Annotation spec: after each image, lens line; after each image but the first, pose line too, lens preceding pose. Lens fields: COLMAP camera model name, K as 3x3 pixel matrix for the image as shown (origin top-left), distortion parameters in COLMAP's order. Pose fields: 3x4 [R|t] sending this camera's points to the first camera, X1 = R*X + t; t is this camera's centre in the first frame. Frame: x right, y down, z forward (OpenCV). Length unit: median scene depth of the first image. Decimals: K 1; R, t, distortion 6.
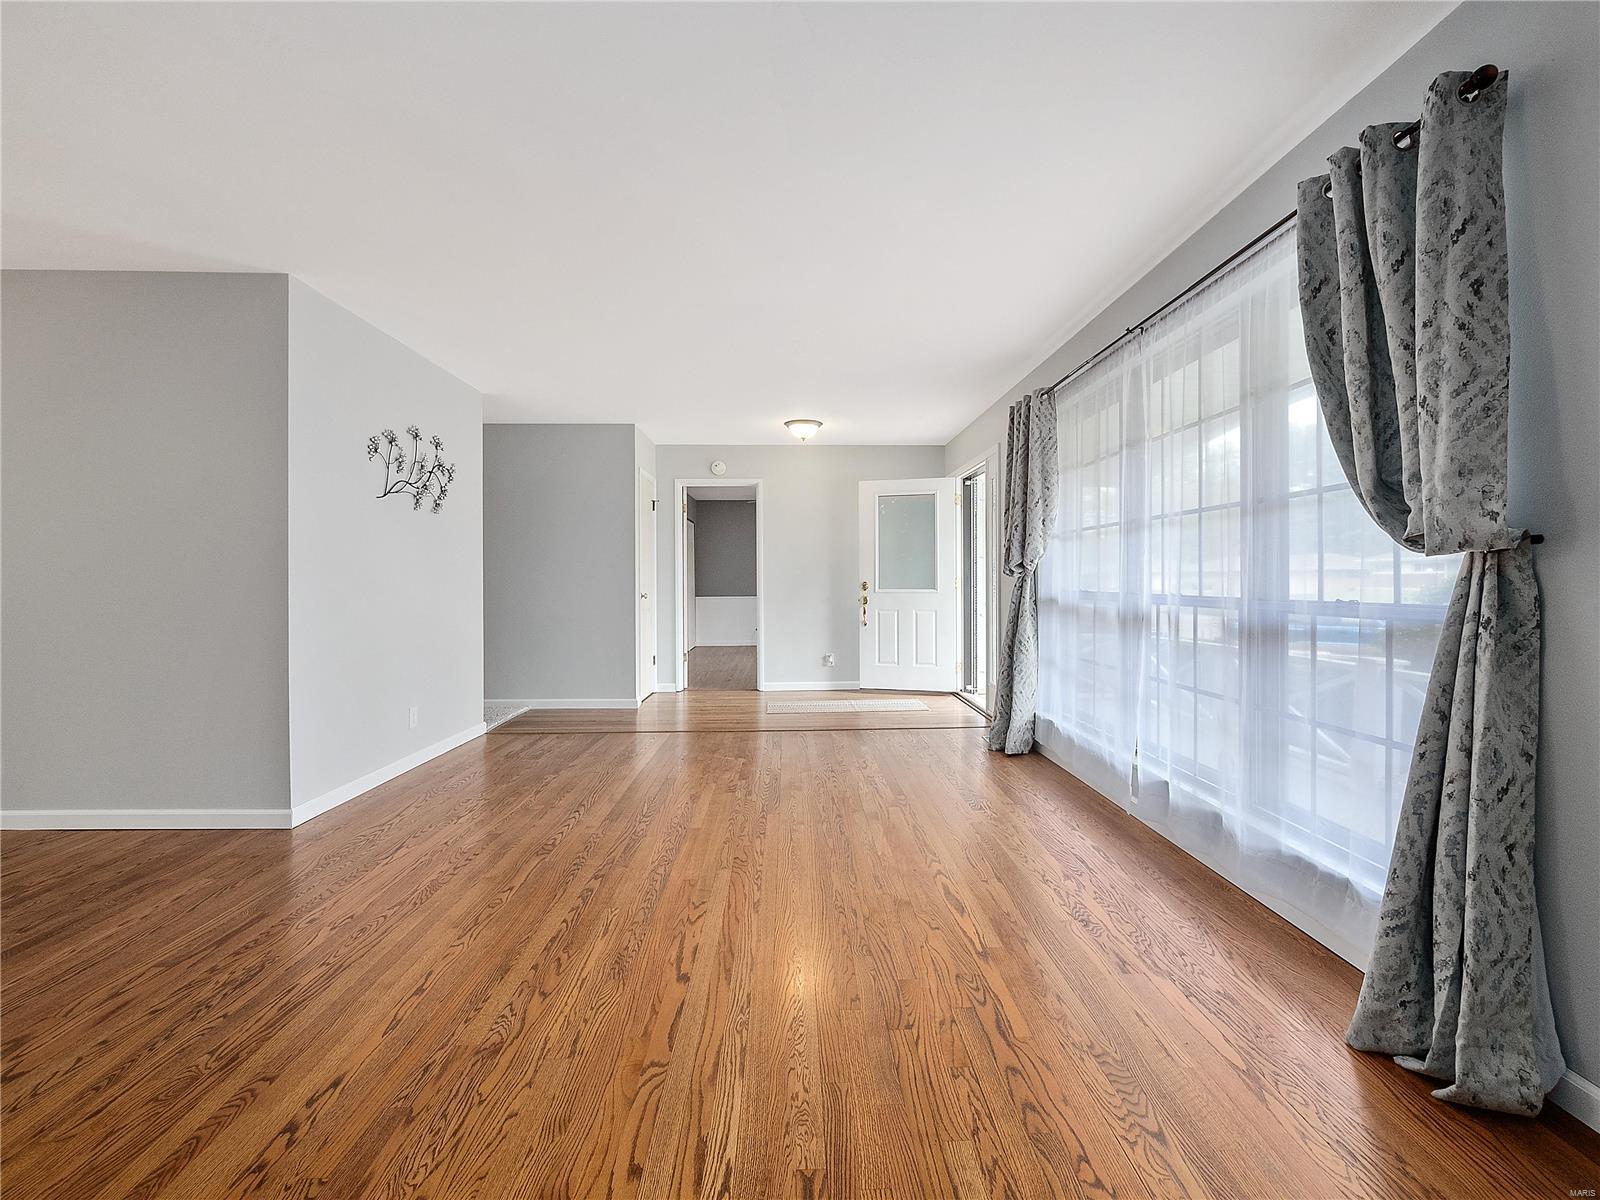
lens RADIAL K [[689.3, 0, 801.7], [0, 689.3, 590.1], [0, 0, 1]] dist [-0.004485, -0.000541]
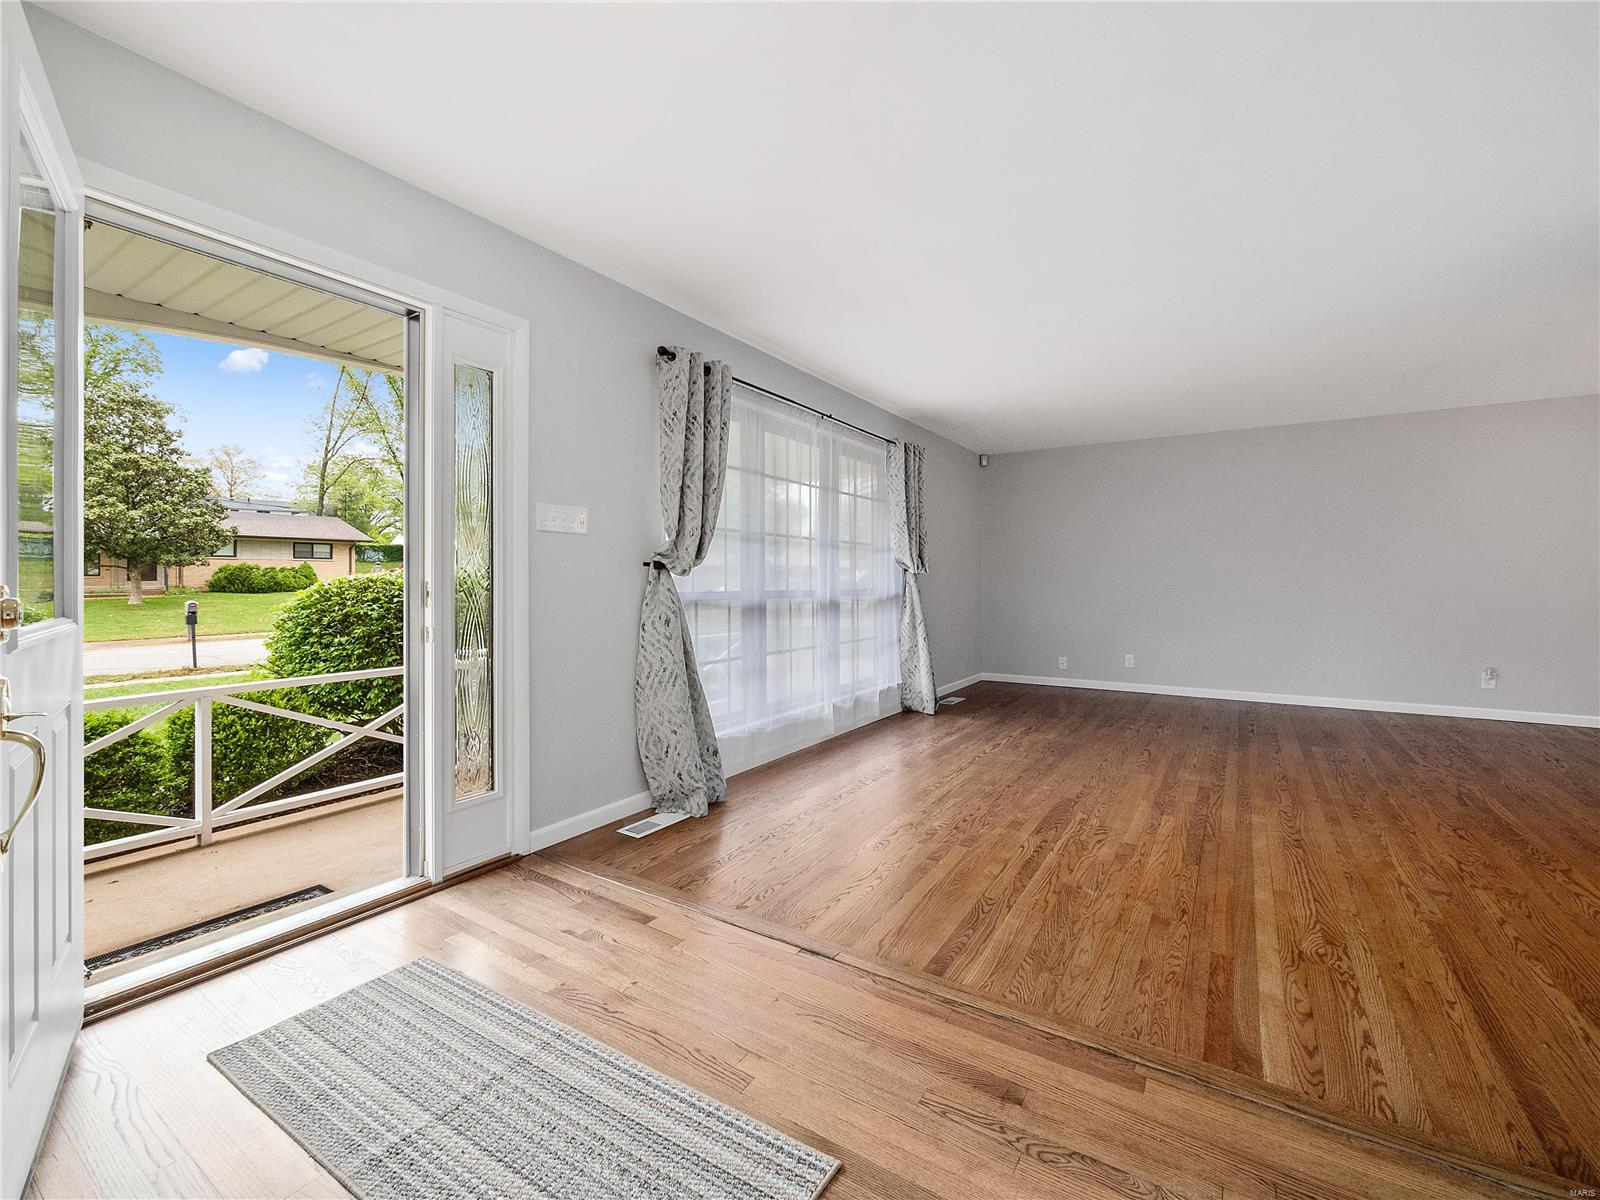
lens RADIAL K [[689.3, 0, 808.8], [0, 689.3, 589.4], [0, 0, 1]] dist [-0.004485, -0.000541]
pose [[-0.828786, -0.002140, 0.559562, -0.277362], [0.009720, 0.999787, 0.018220, -0.020510], [-0.559481, 0.020540, -0.828588, 1.918729]]
